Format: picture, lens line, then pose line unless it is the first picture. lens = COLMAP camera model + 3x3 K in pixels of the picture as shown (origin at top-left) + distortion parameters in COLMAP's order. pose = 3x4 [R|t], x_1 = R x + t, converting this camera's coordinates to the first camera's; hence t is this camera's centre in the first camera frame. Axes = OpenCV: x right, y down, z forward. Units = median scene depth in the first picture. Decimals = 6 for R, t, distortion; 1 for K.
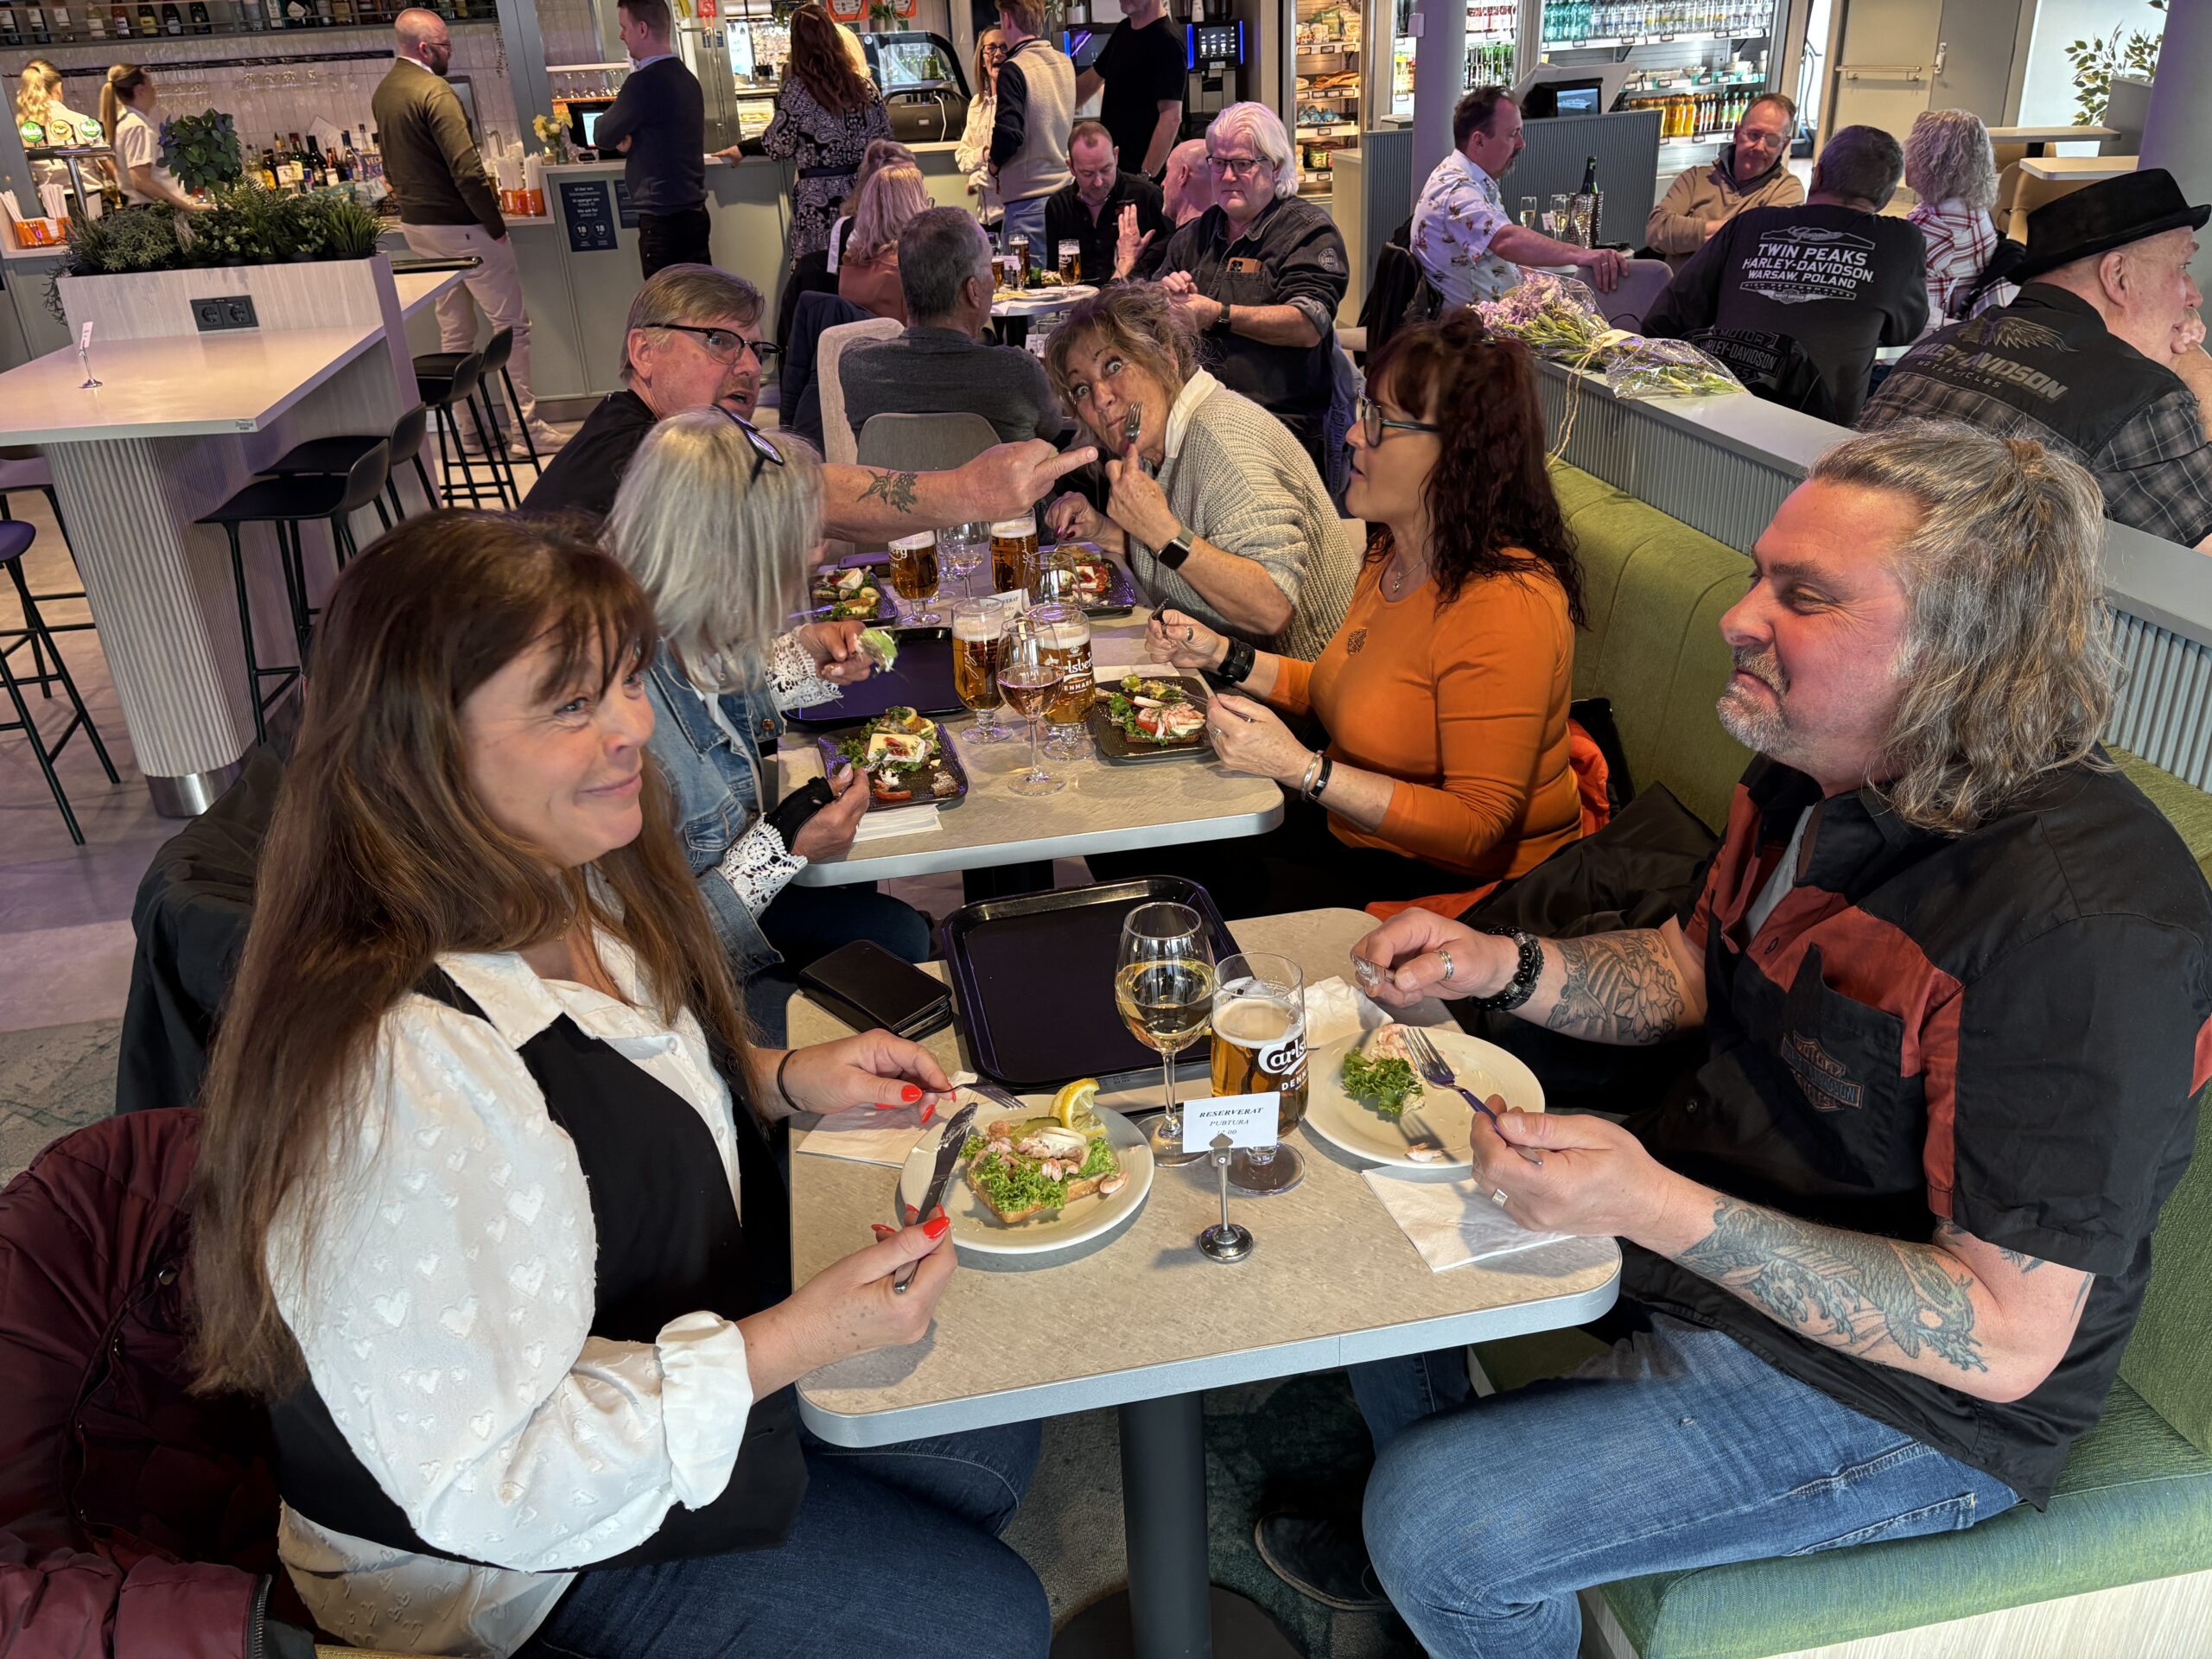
lens RADIAL K [[1733.7, 0, 1106.0], [0, 1733.7, 829.5], [0, 0, 1]] dist [0.277879, -0.226211]
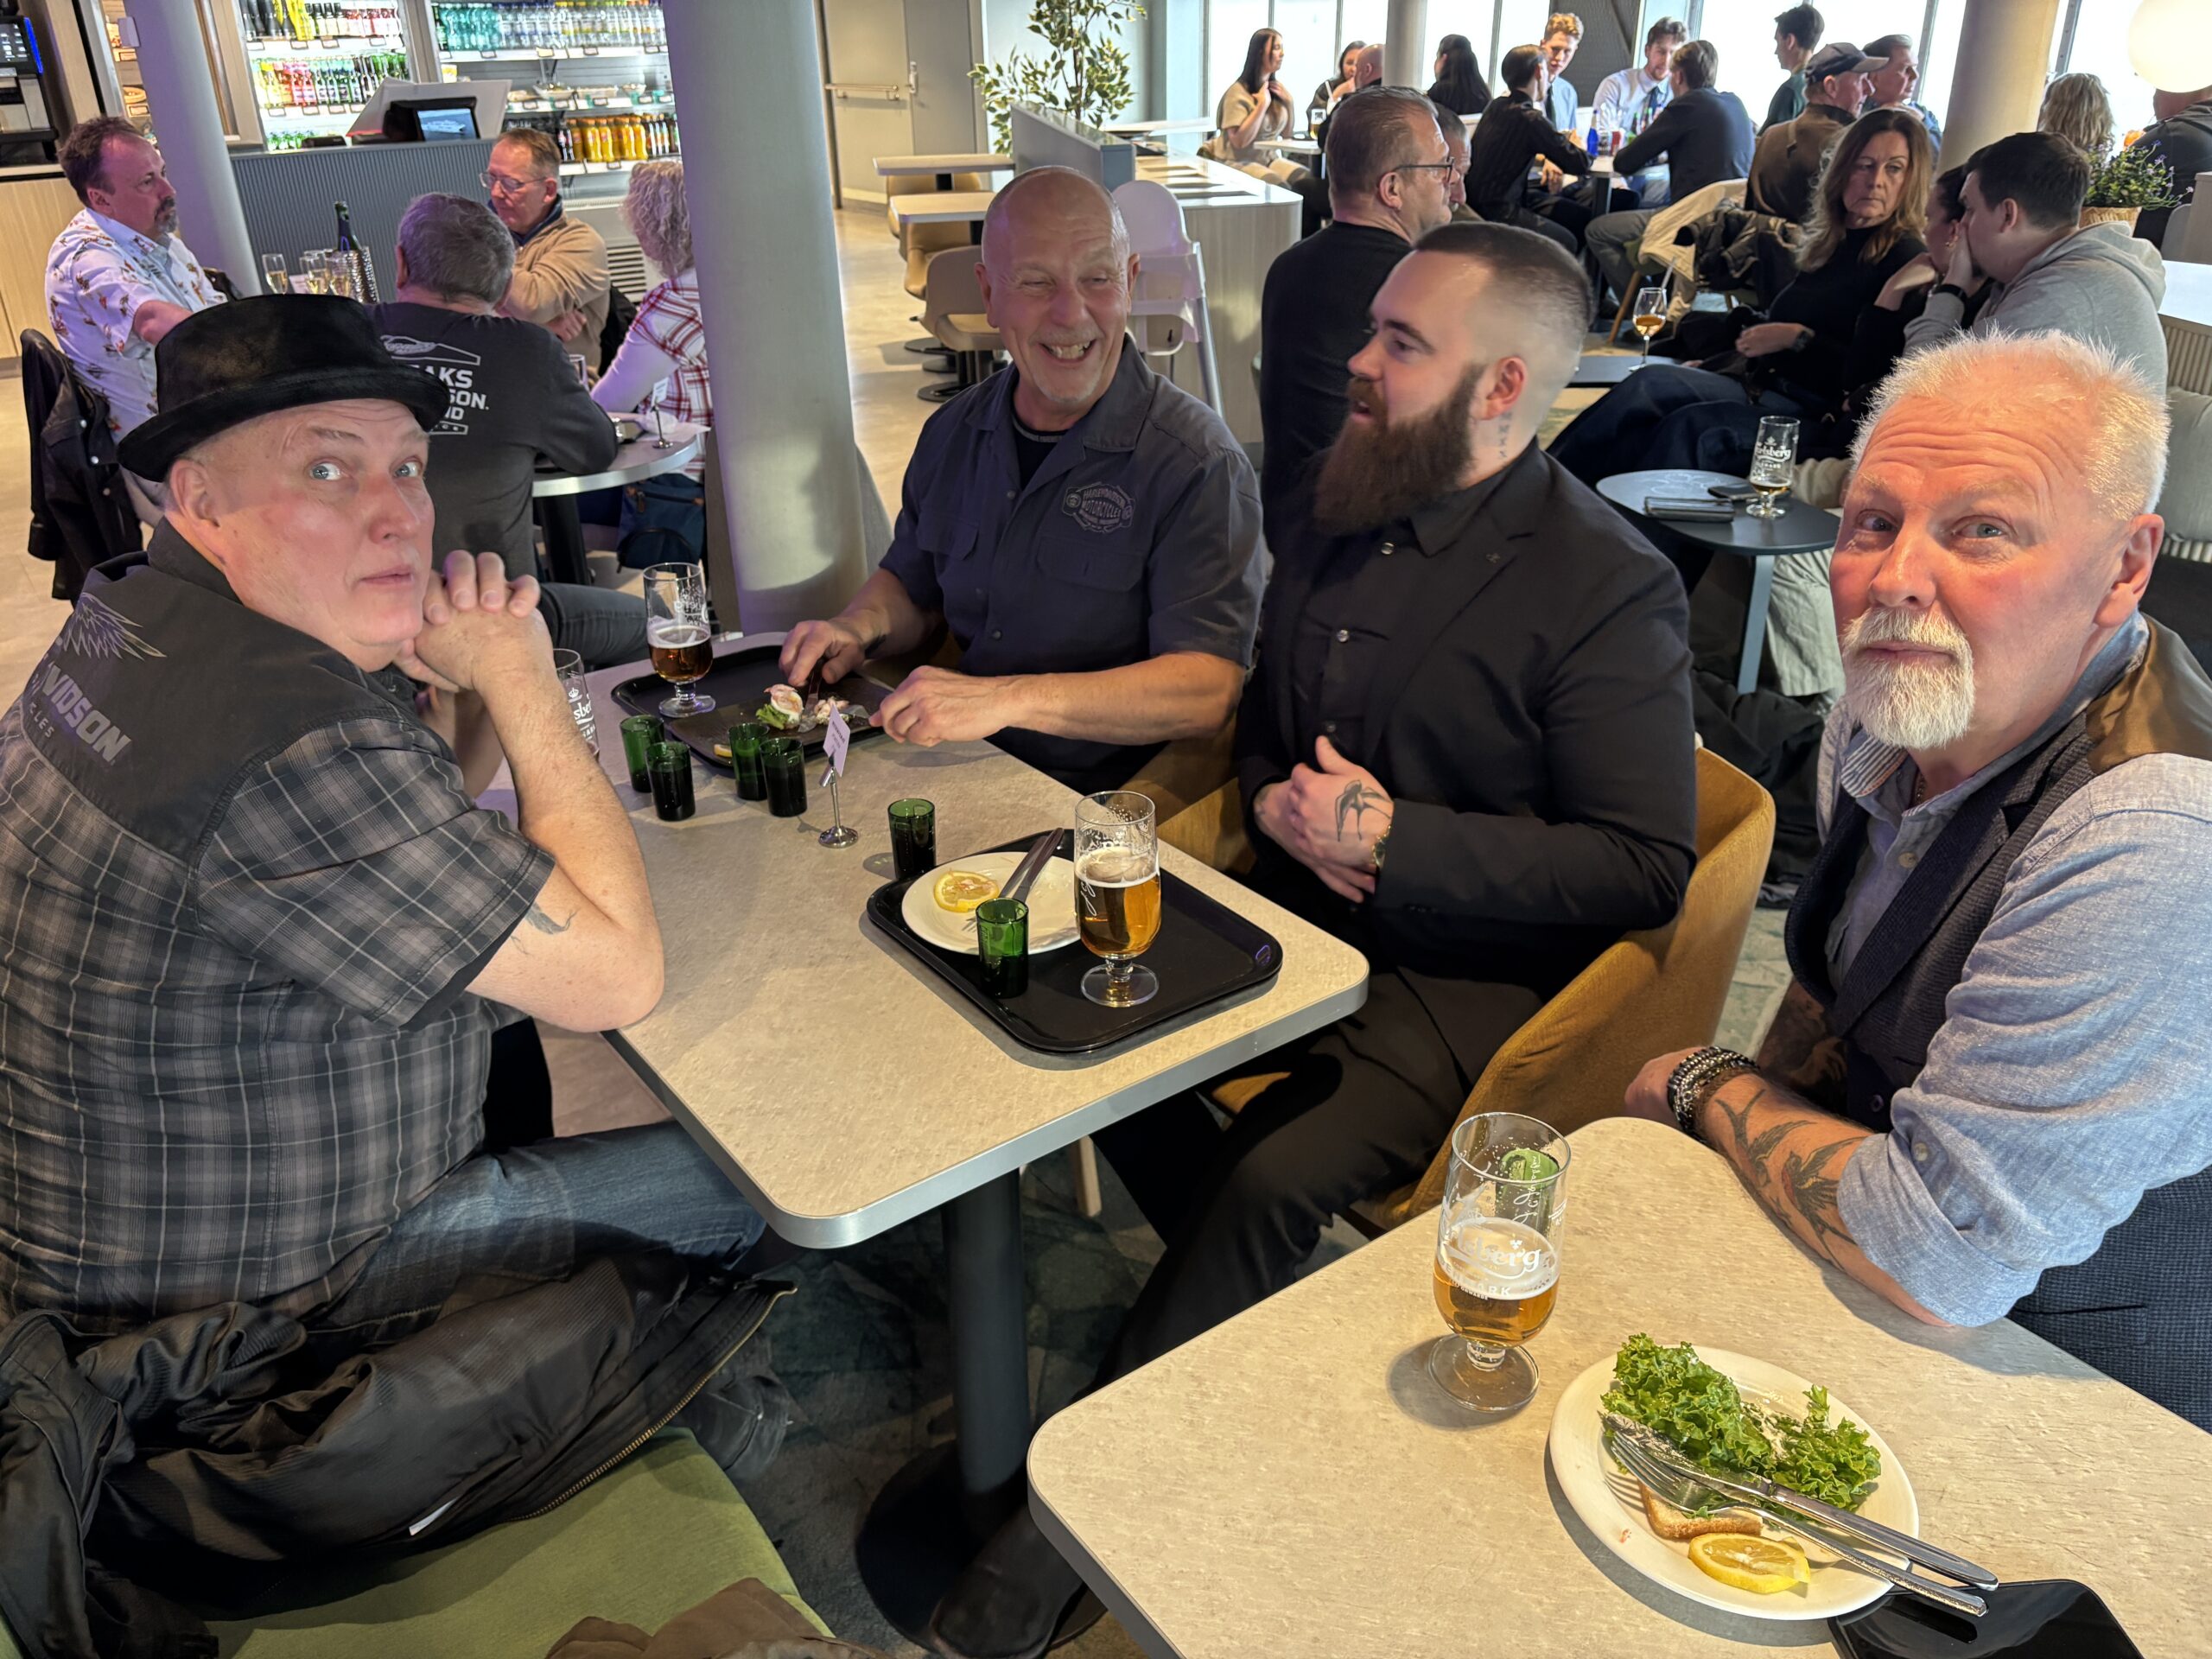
lens RADIAL K [[1733.7, 0, 1106.0], [0, 1733.7, 829.5], [0, 0, 1]] dist [0.277879, -0.226211]
pose [[0.909585, -0.193602, 0.367659, 0.132770], [0.193731, 0.980359, 0.036951, -0.040207], [-0.367591, 0.037617, 0.929226, 0.084744]]
